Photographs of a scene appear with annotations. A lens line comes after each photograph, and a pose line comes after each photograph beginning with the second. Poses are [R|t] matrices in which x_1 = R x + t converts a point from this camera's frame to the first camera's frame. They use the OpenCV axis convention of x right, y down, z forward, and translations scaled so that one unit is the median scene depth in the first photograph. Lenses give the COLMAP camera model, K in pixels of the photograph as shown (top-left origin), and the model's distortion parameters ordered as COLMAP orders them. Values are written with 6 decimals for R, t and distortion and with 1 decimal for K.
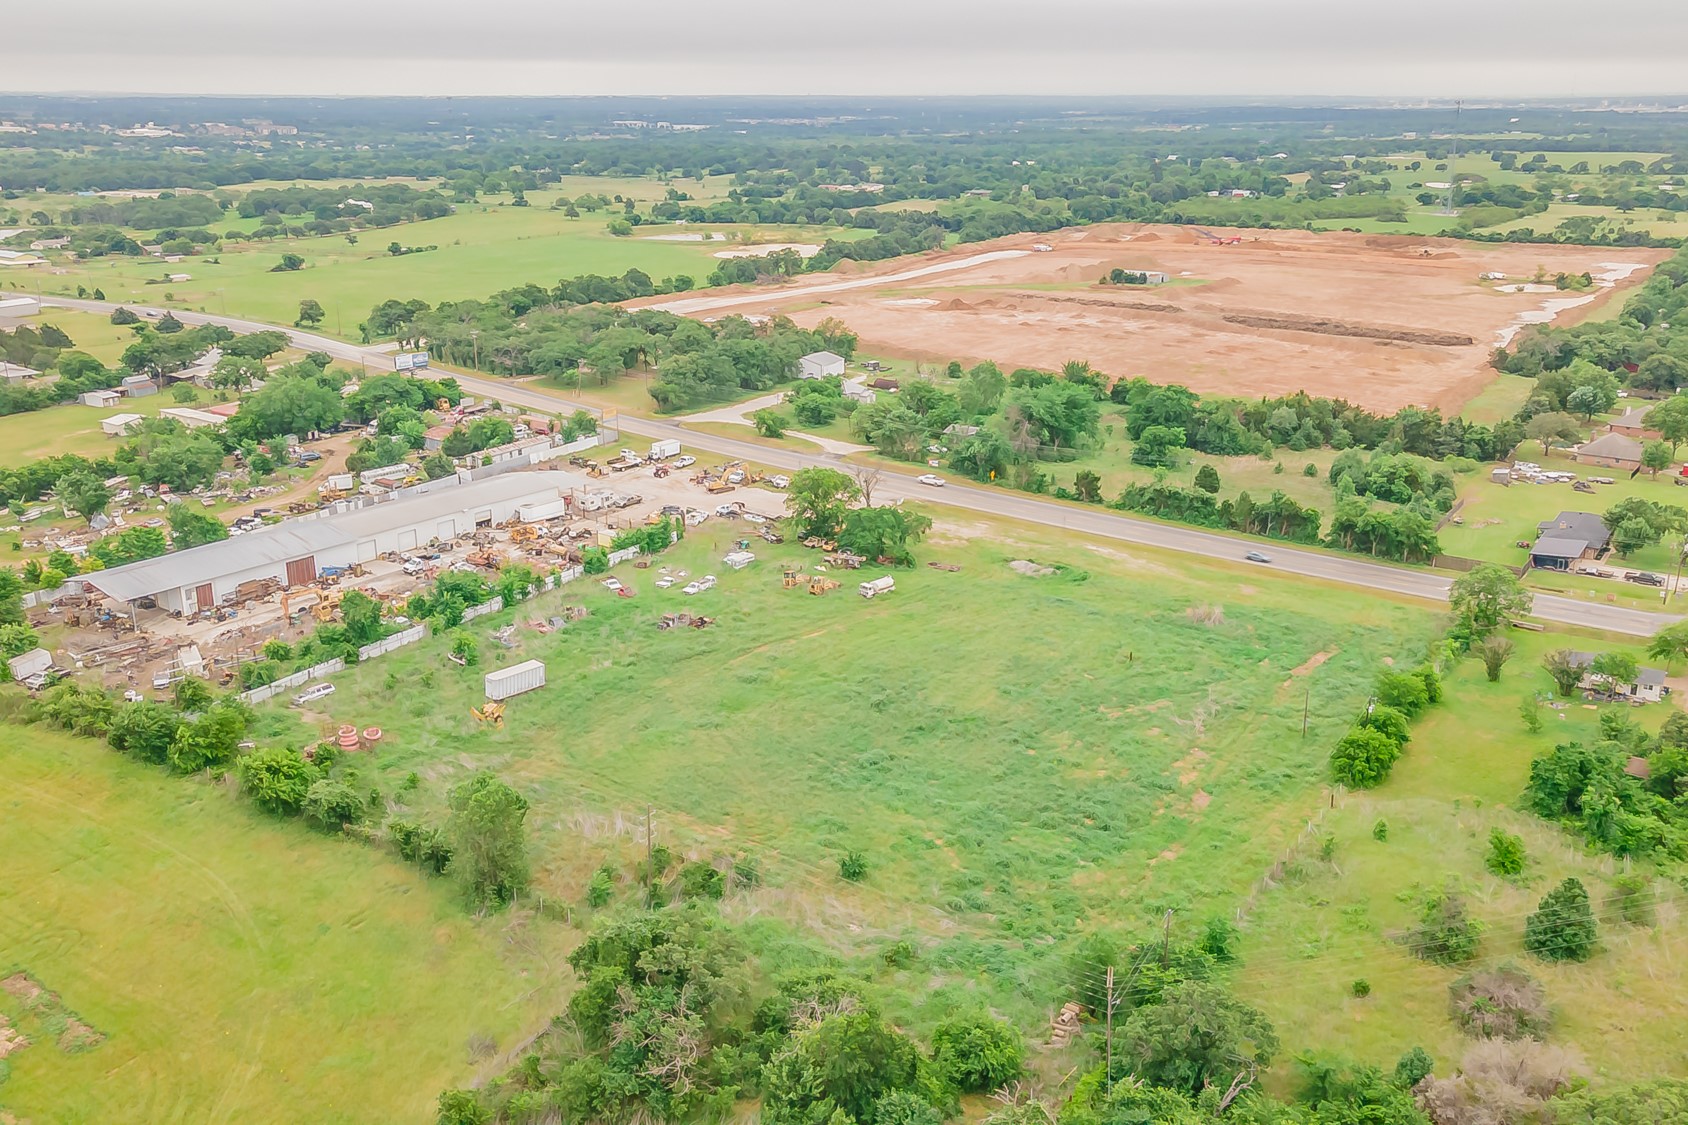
lens RADIAL K [[1527.7, 0, 833.6], [0, 1527.7, 592.3], [0, 0, 1]] dist [0.042369, -0.006143]
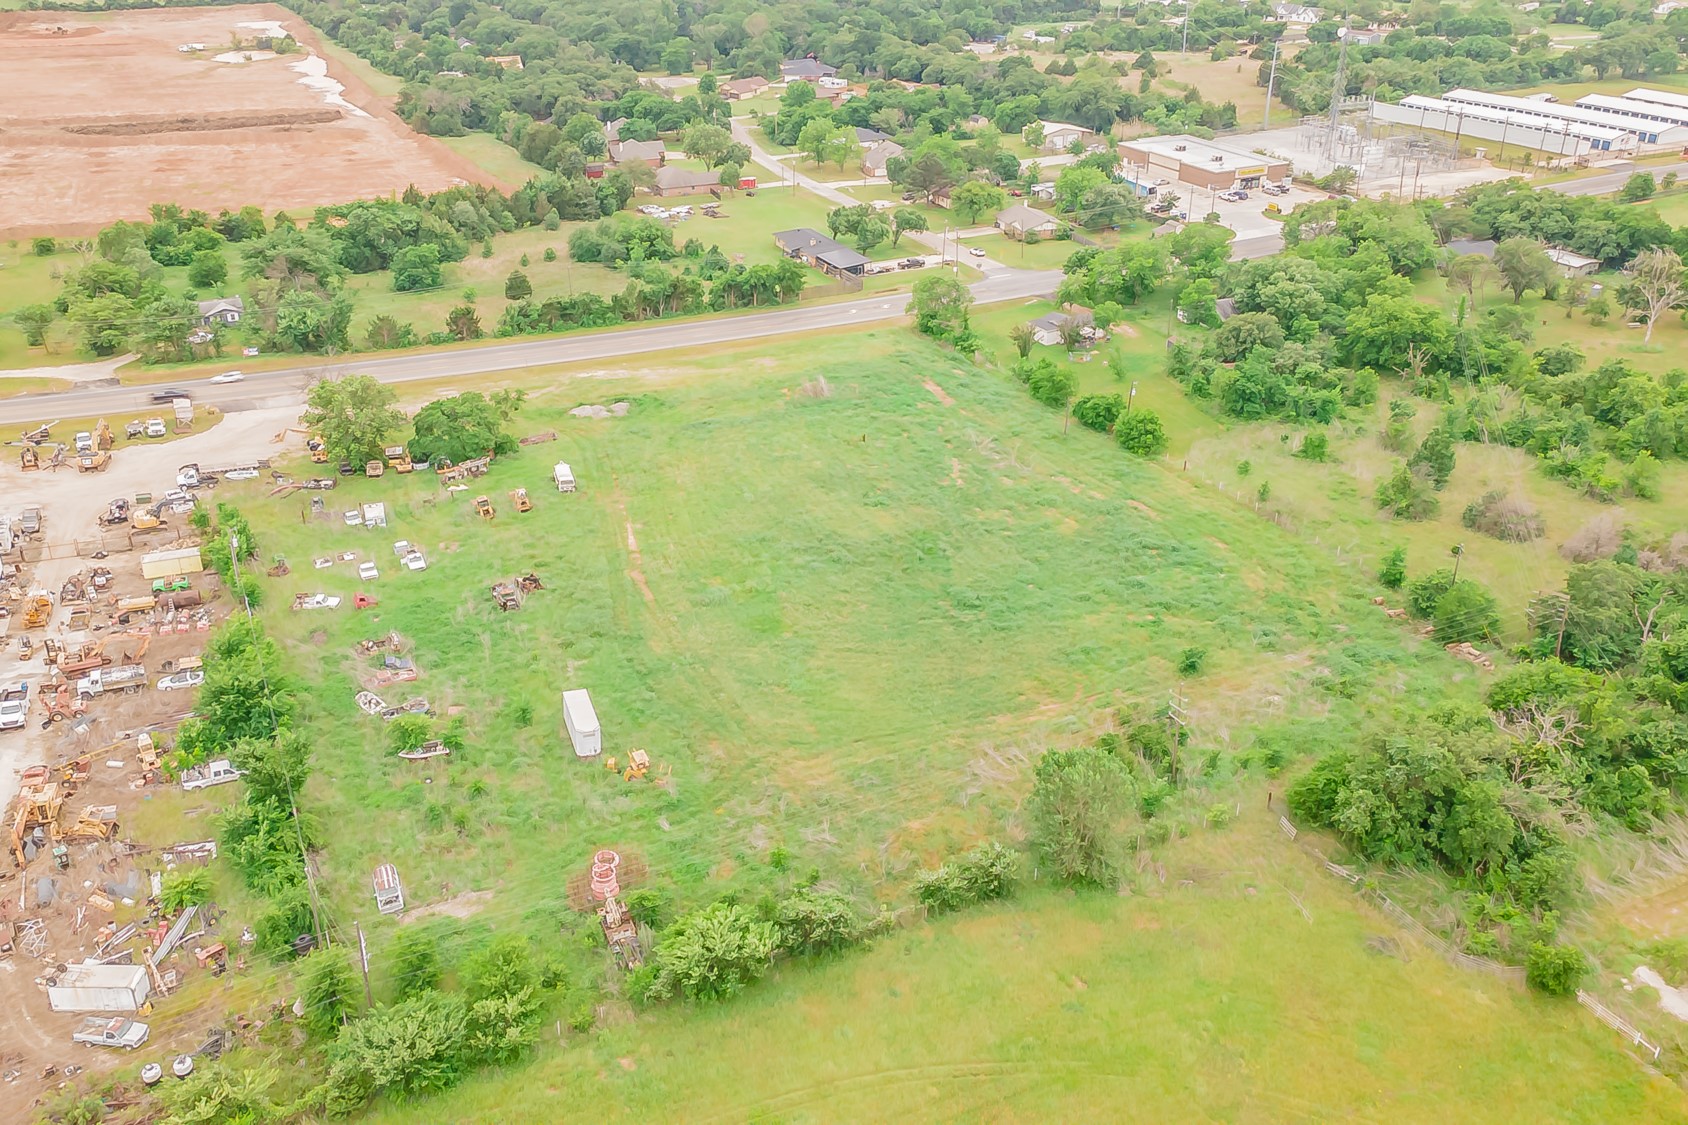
lens RADIAL K [[1495.9, 0, 806.3], [0, 1495.9, 563.5], [0, 0, 1]] dist [0.039363, -0.000246]
pose [[0.509963, -0.390399, 0.766502, -0.480328], [0.284645, 0.917465, 0.277911, -0.131003], [-0.811736, 0.076456, 0.578999, 0.340253]]
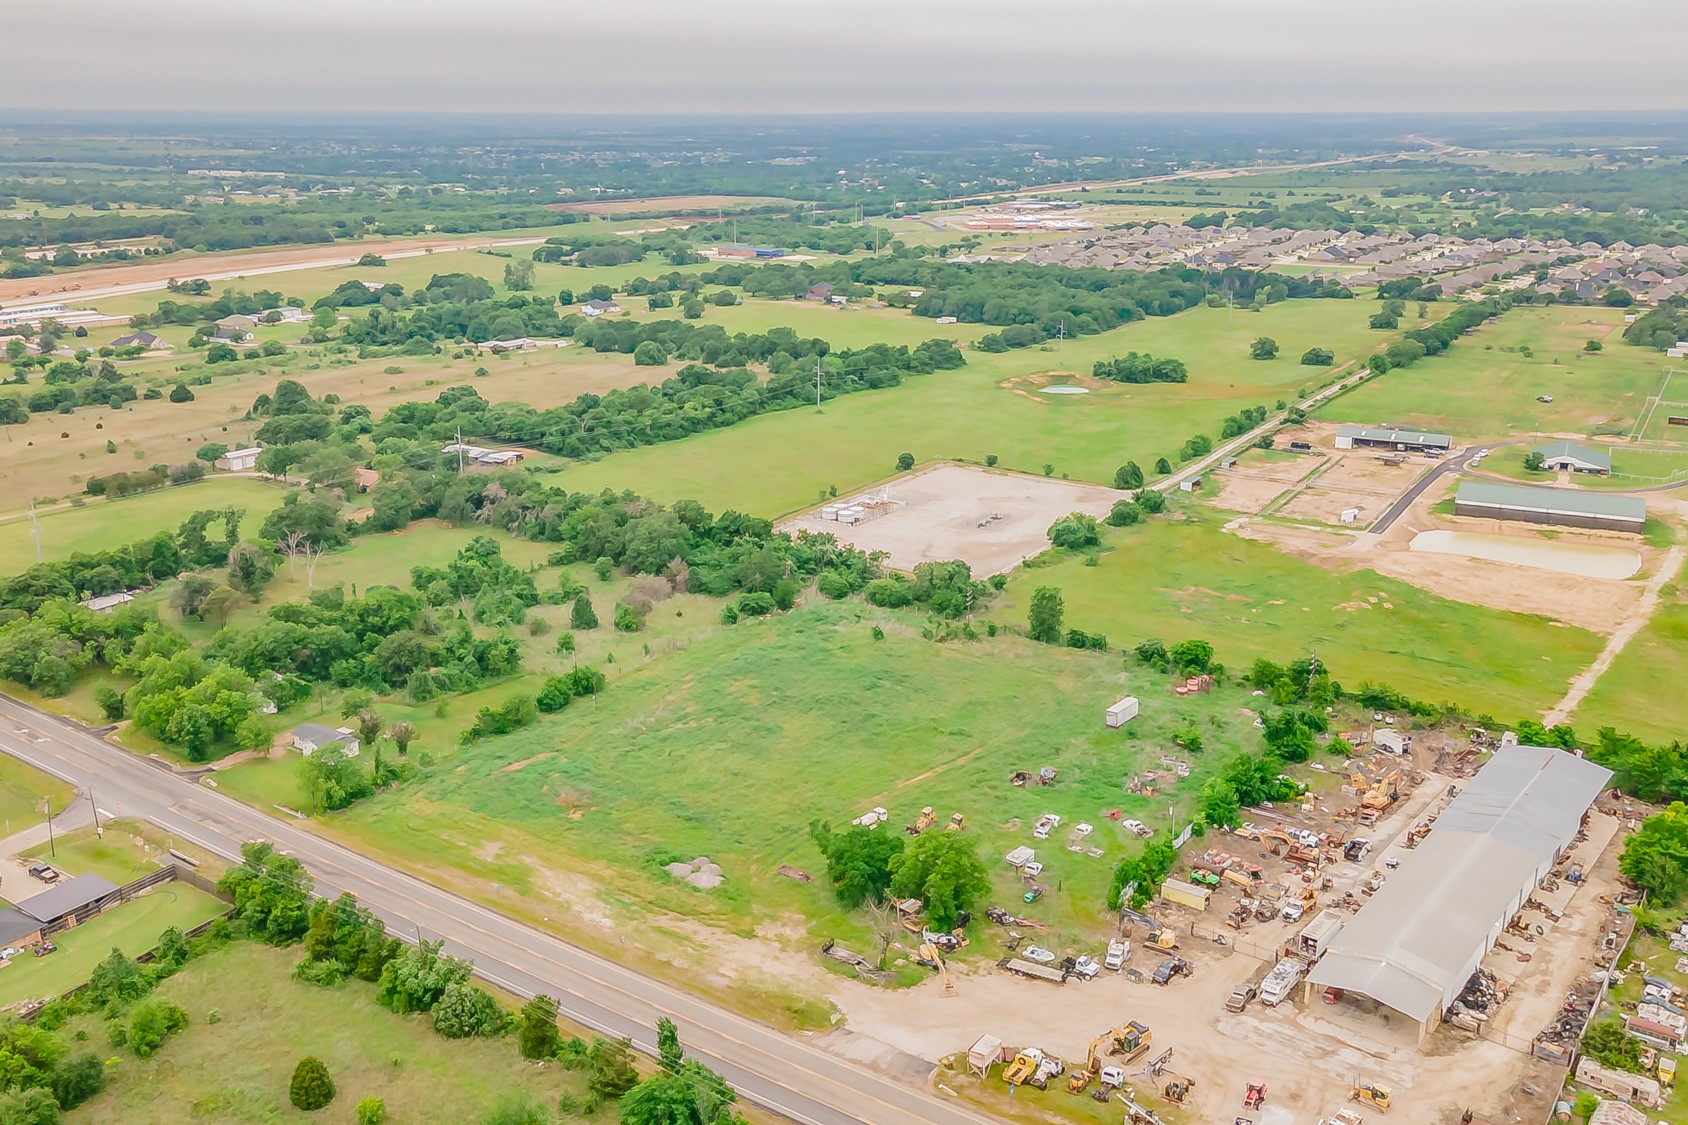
lens RADIAL K [[1541.4, 0, 819.1], [0, 1541.4, 502.8], [0, 0, 1]] dist [0.088584, -0.222708]
pose [[-0.999947, 0.006312, -0.008083, 0.057628], [0.000889, 0.838539, 0.544841, -0.622628], [0.010217, 0.544805, -0.838500, 1.469979]]
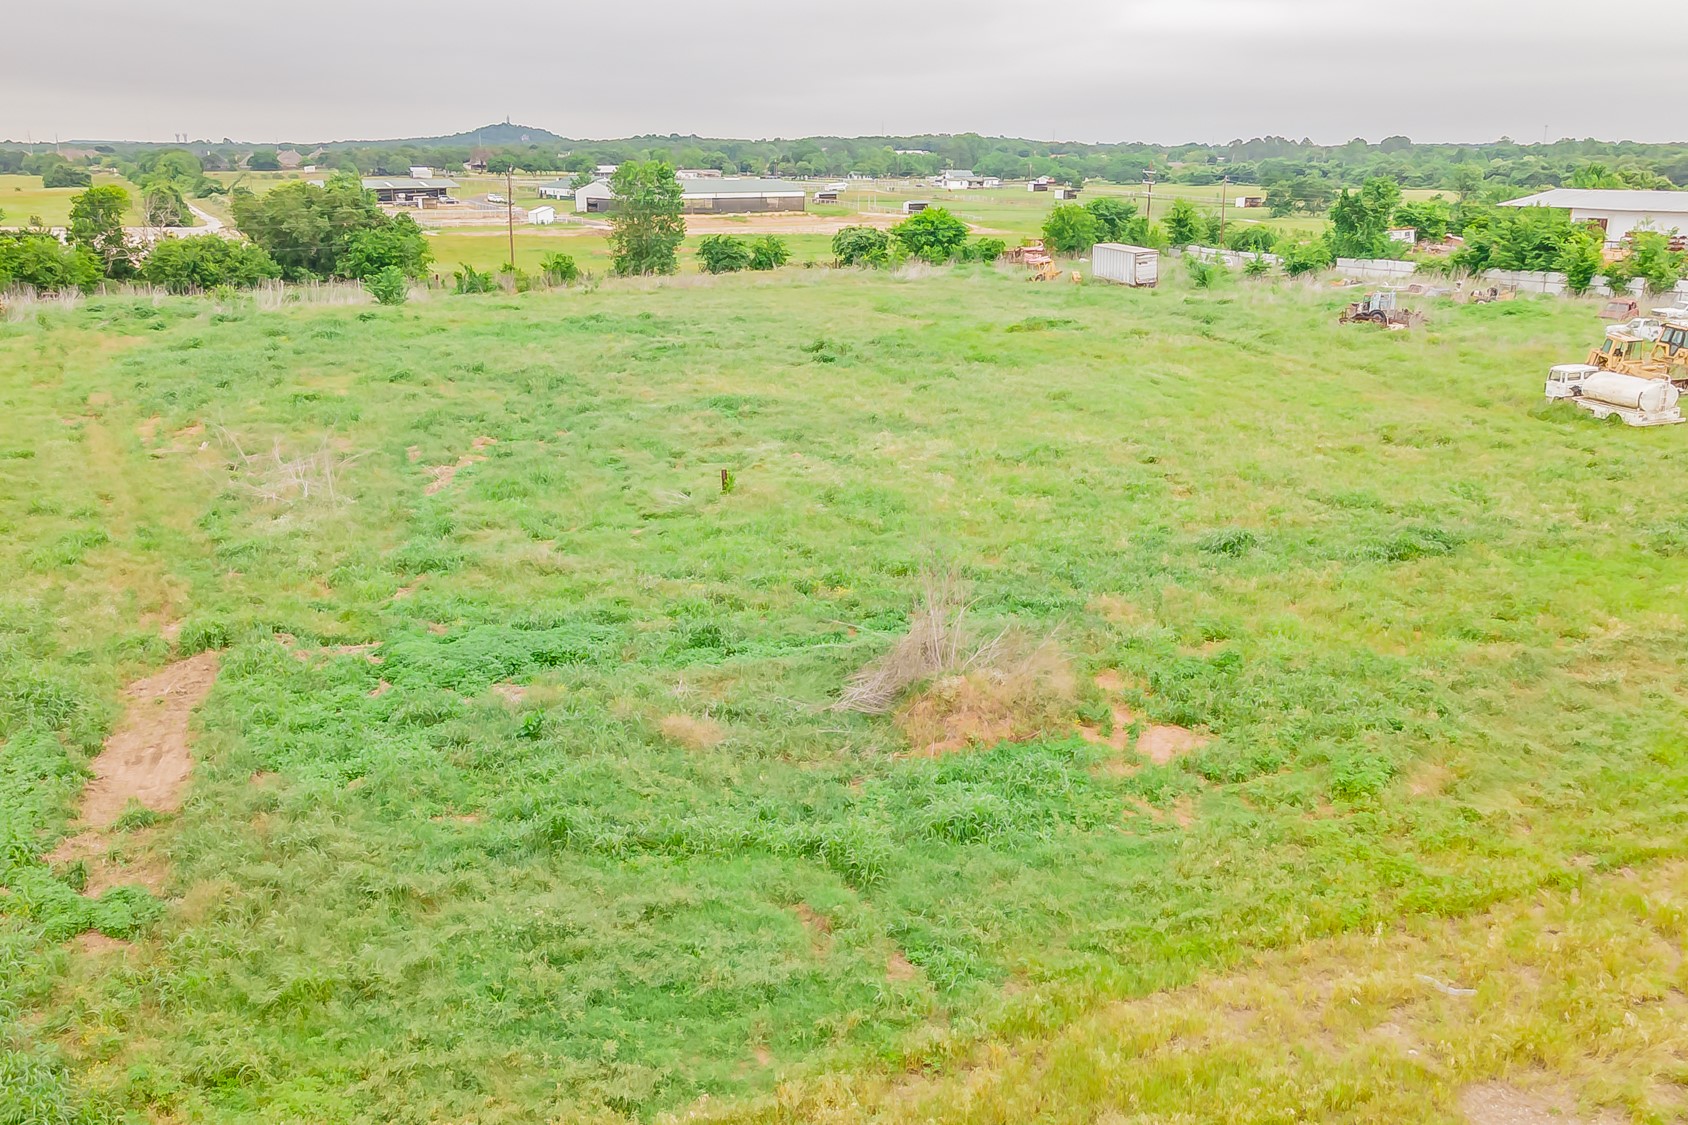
lens RADIAL K [[1469.0, 0, 844.0], [0, 1469.0, 562.5], [0, 0, 1]] dist [0.008127, 0.001938]
pose [[-0.504623, 0.245209, -0.827785, 0.302925], [-0.271165, 0.865278, 0.421619, -0.048516], [0.819649, 0.437225, -0.370147, 0.841061]]
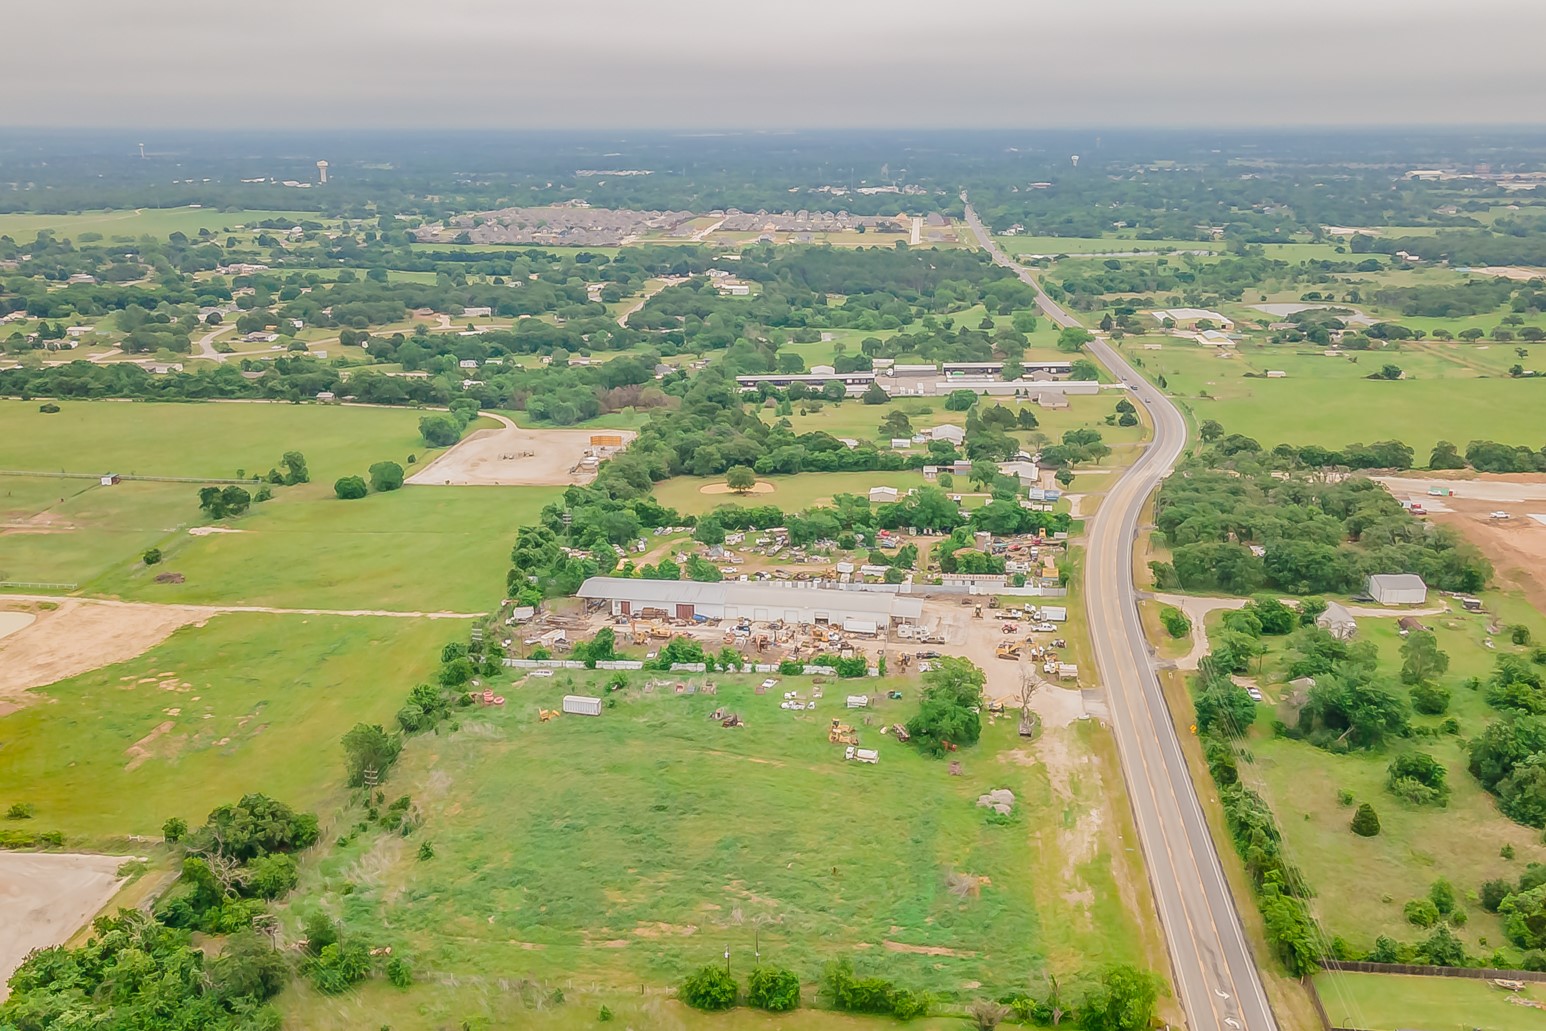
lens RADIAL K [[1370.0, 0, 738.5], [0, 1370.0, 516.4], [0, 0, 1]] dist [0.039363, -0.000246]
pose [[0.470046, 0.242790, -0.848593, 0.776035], [-0.274116, 0.954039, 0.121122, -0.261512], [0.838997, 0.175680, 0.514995, 0.231252]]
